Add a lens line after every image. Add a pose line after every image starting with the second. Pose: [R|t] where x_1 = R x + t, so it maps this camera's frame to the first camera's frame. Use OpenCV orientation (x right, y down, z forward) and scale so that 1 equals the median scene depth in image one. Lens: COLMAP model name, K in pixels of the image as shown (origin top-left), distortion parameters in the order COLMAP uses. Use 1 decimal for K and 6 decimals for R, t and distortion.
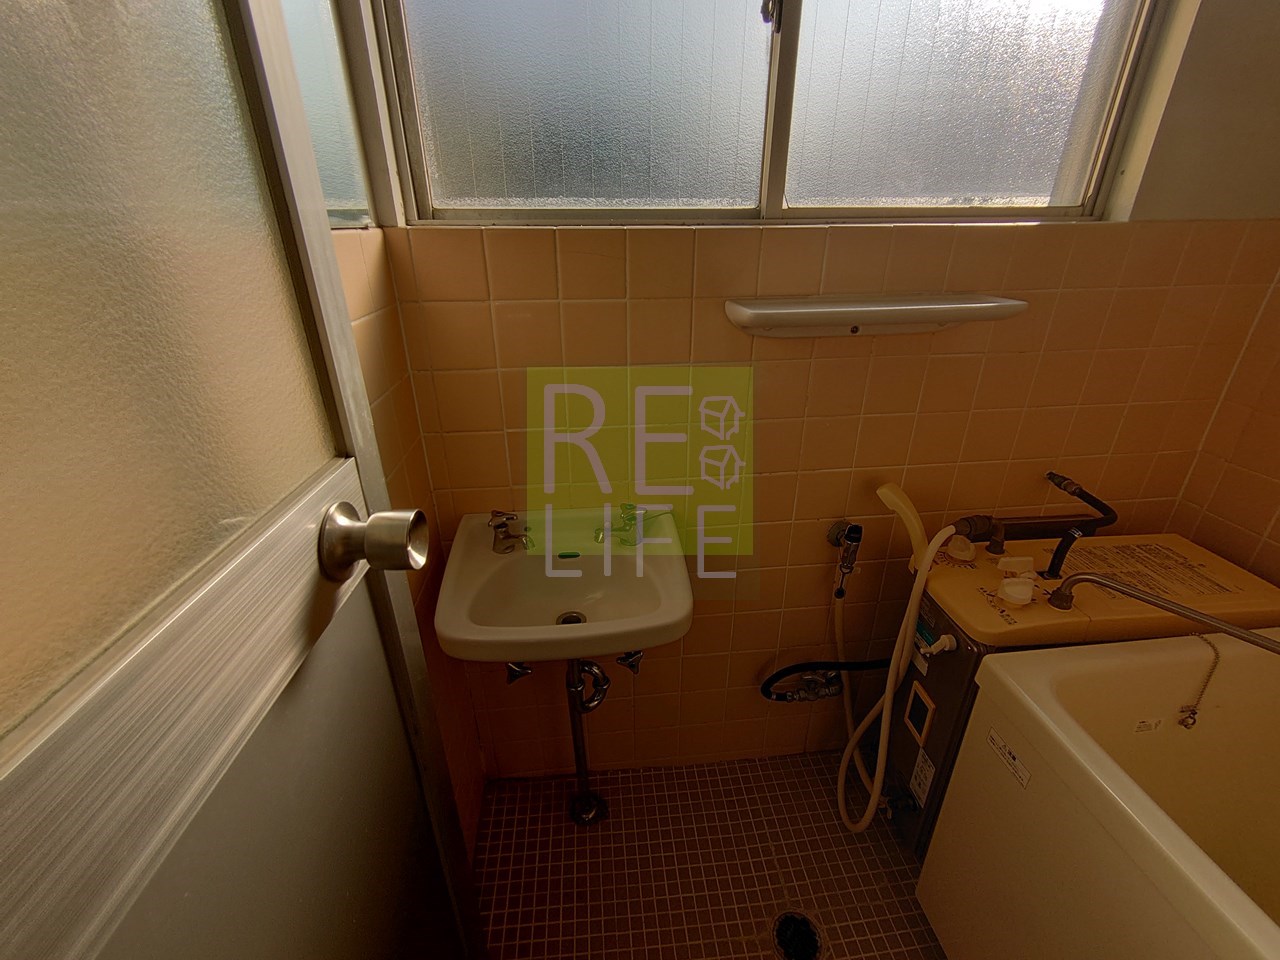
lens RADIAL K [[553.7, 0, 640.1], [0, 553.7, 477.8], [0, 0, 1]] dist [-0.001145, -0.001094]
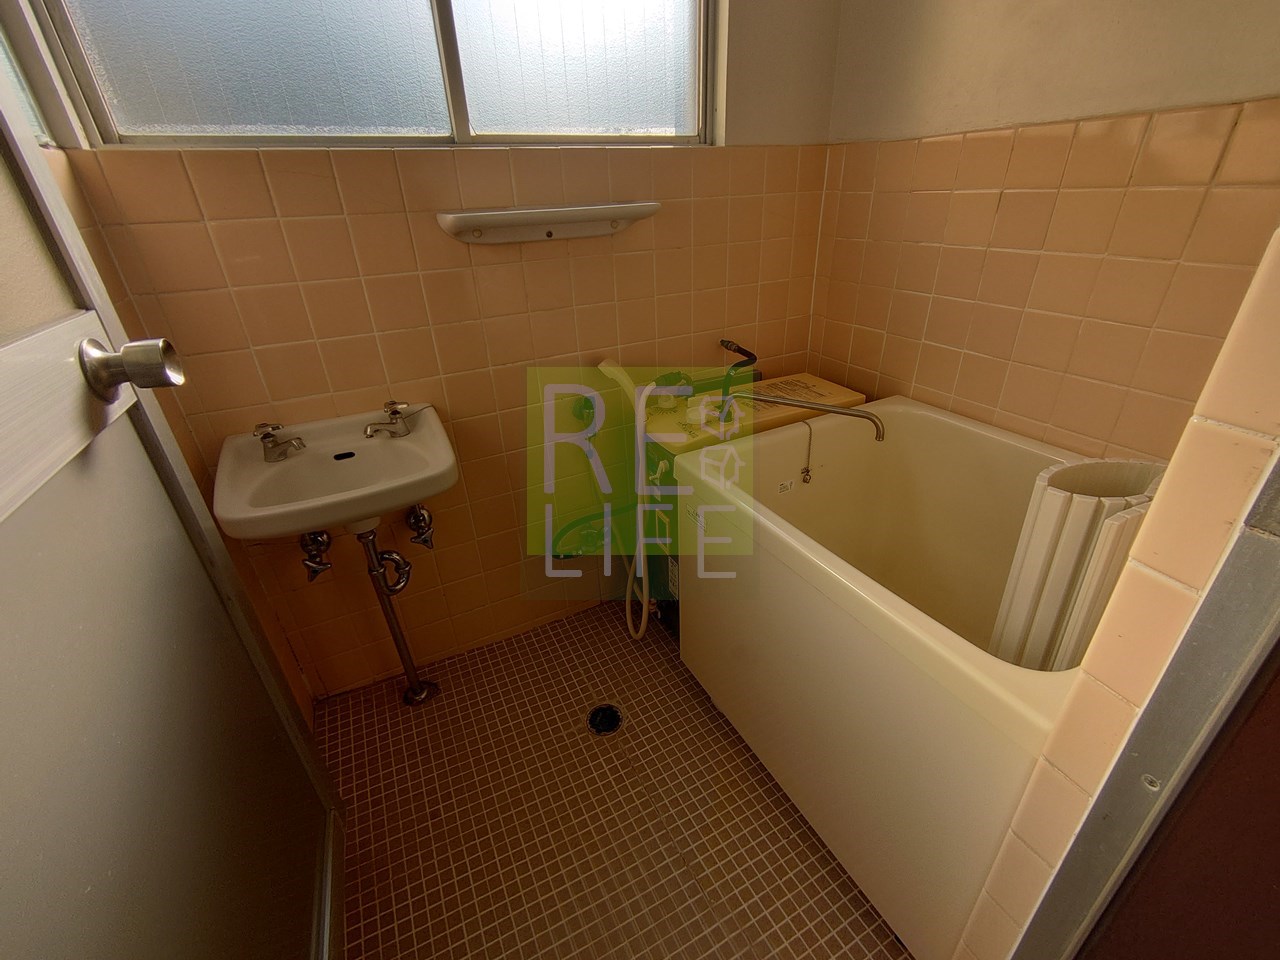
lens RADIAL K [[553.7, 0, 645.3], [0, 553.7, 481.3], [0, 0, 1]] dist [-0.001145, -0.001094]
pose [[0.929288, -0.194020, 0.314291, 0.081360], [0.176787, 0.980766, 0.082733, 0.218605], [-0.324298, -0.021320, 0.945715, -0.280242]]
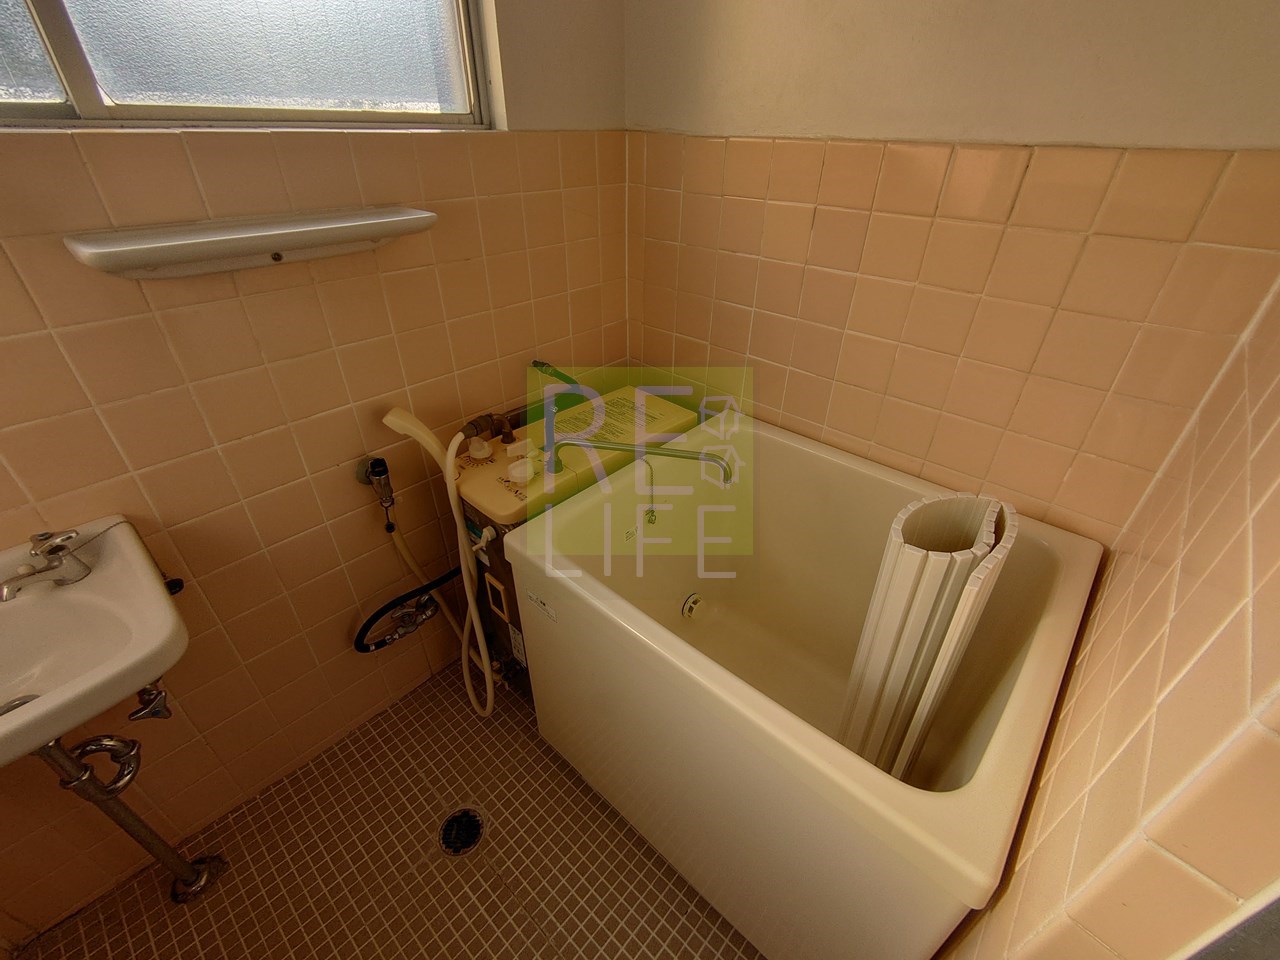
lens RADIAL K [[553.7, 0, 647.6], [0, 553.7, 480.7], [0, 0, 1]] dist [-0.001145, -0.001094]
pose [[0.740897, -0.347360, 0.574815, 0.188506], [0.254662, 0.937250, 0.238138, 0.011234], [-0.621465, -0.030053, 0.782865, -0.082457]]
